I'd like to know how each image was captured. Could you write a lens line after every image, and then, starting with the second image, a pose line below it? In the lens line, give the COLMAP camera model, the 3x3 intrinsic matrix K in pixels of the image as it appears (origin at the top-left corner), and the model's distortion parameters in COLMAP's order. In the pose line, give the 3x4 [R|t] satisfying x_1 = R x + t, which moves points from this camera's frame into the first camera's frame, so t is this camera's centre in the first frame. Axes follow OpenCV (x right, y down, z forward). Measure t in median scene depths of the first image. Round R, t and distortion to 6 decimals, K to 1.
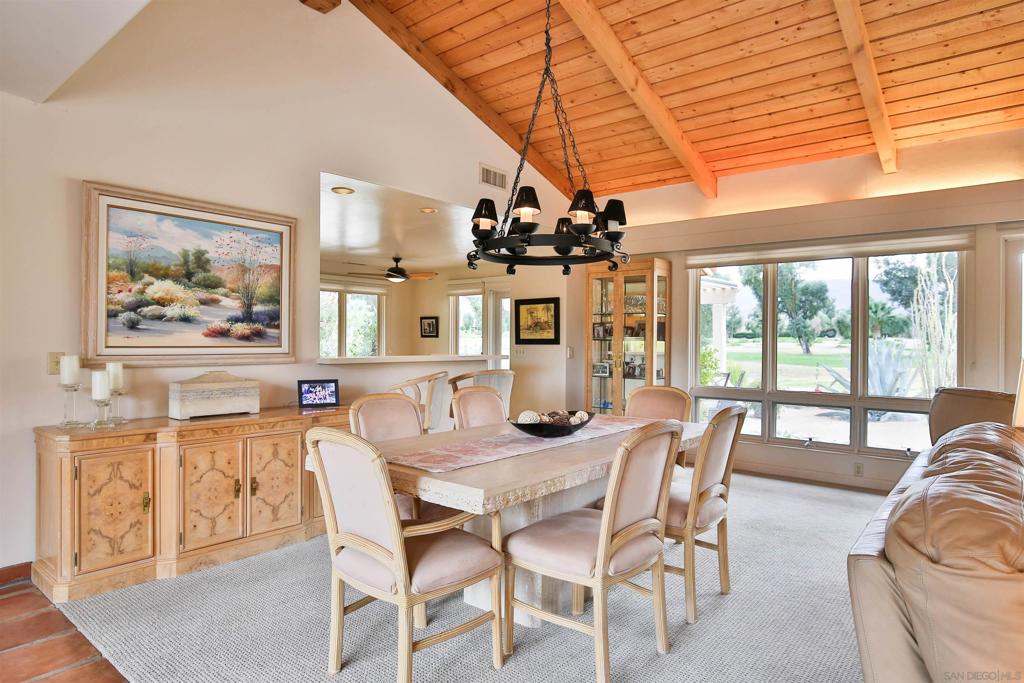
lens RADIAL K [[610.3, 0, 526.4], [0, 610.3, 337.5], [0, 0, 1]] dist [-0.013226, 0.002956]
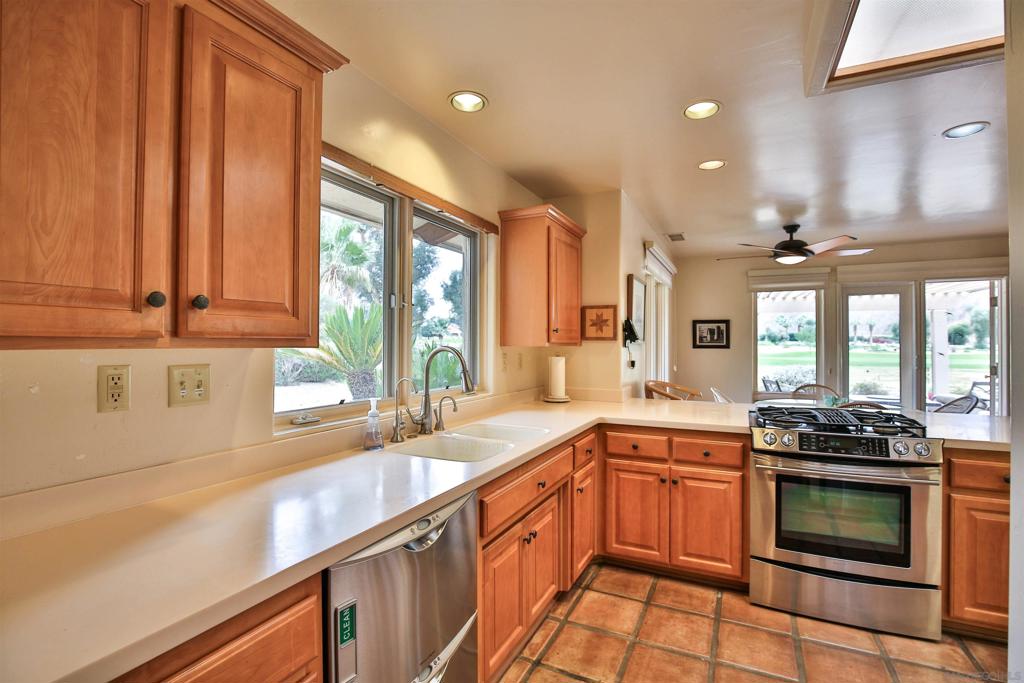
lens RADIAL K [[468.7, 0, 510.9], [0, 468.7, 340.7], [0, 0, 1]] dist [-0.033739, 0.004973]
pose [[0.972901, -0.001409, 0.231219, -1.430297], [0.001862, 0.999997, -0.001745, -0.023059], [-0.231216, 0.002128, 0.972900, 1.401209]]
